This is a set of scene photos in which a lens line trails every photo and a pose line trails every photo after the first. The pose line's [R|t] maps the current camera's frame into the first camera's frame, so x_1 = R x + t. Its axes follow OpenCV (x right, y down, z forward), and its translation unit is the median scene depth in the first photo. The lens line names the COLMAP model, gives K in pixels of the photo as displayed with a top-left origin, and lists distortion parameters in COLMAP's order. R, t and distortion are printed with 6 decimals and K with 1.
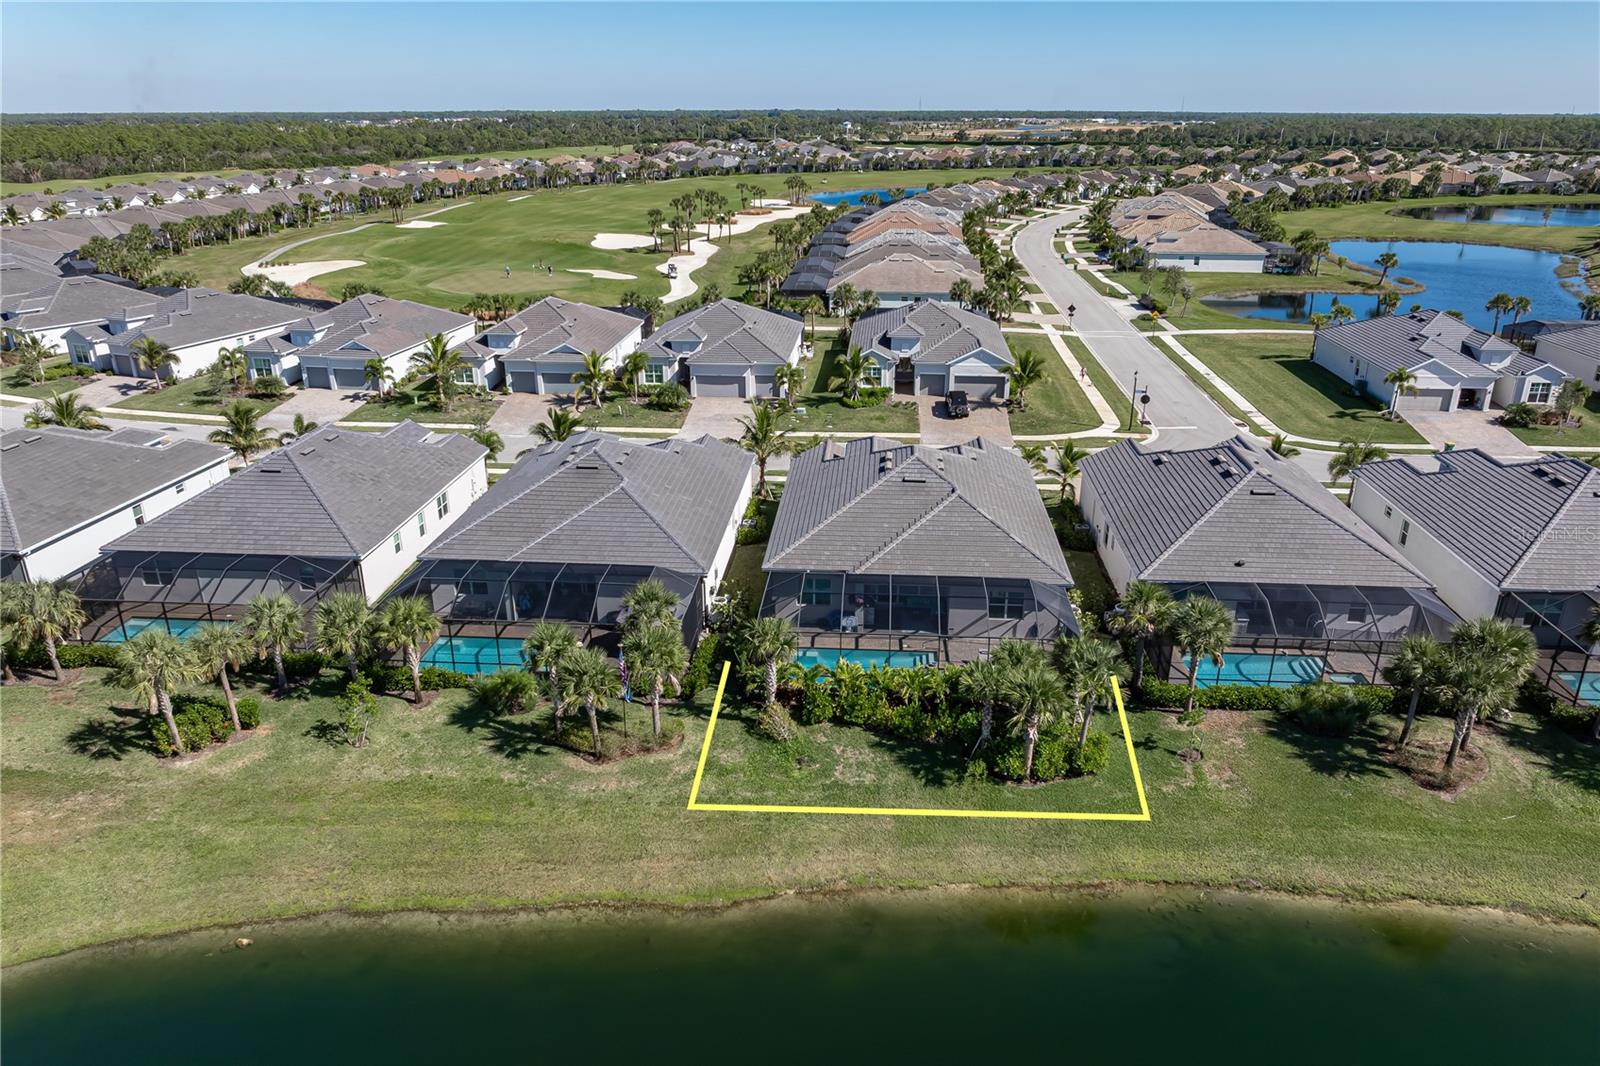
lens RADIAL K [[1129.4, 0, 801.9], [0, 1129.4, 550.9], [0, 0, 1]] dist [-0.030897, 0.016775]
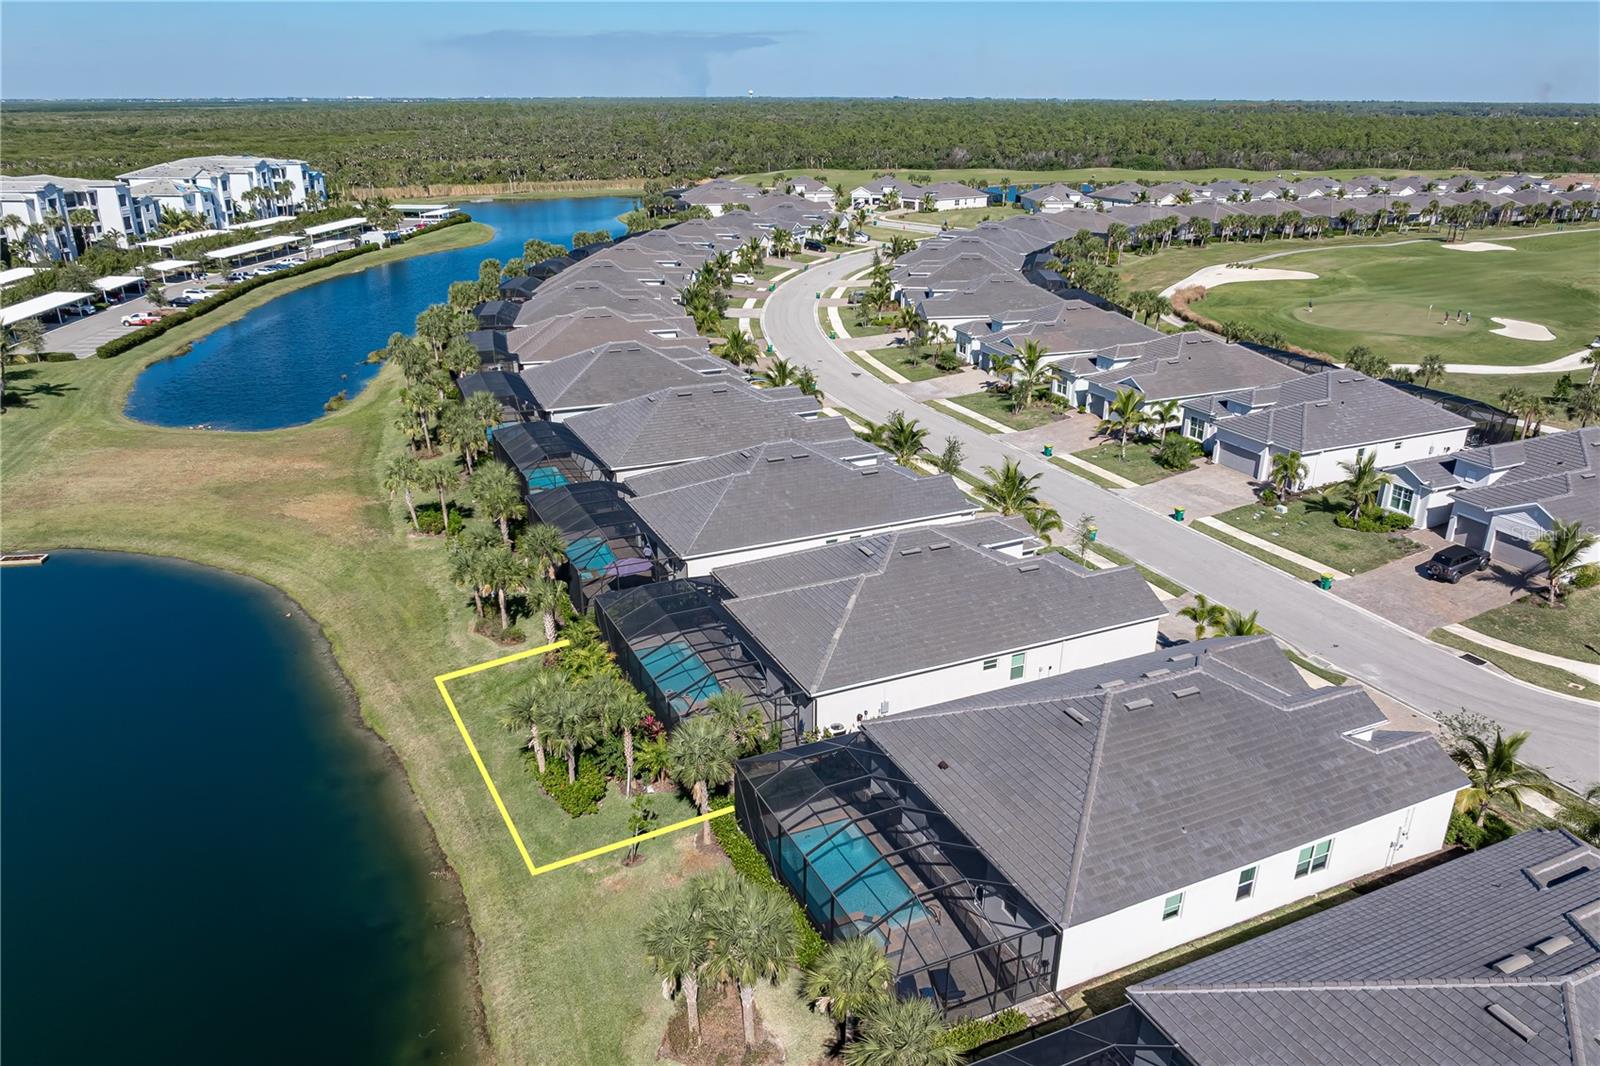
lens RADIAL K [[1129.4, 0, 806.6], [0, 1129.4, 559.6], [0, 0, 1]] dist [-0.030897, 0.016775]
pose [[0.485610, 0.334078, -0.807821, 0.514546], [-0.321768, 0.927527, 0.190157, -0.133975], [0.812803, 0.167589, 0.557912, 0.248218]]
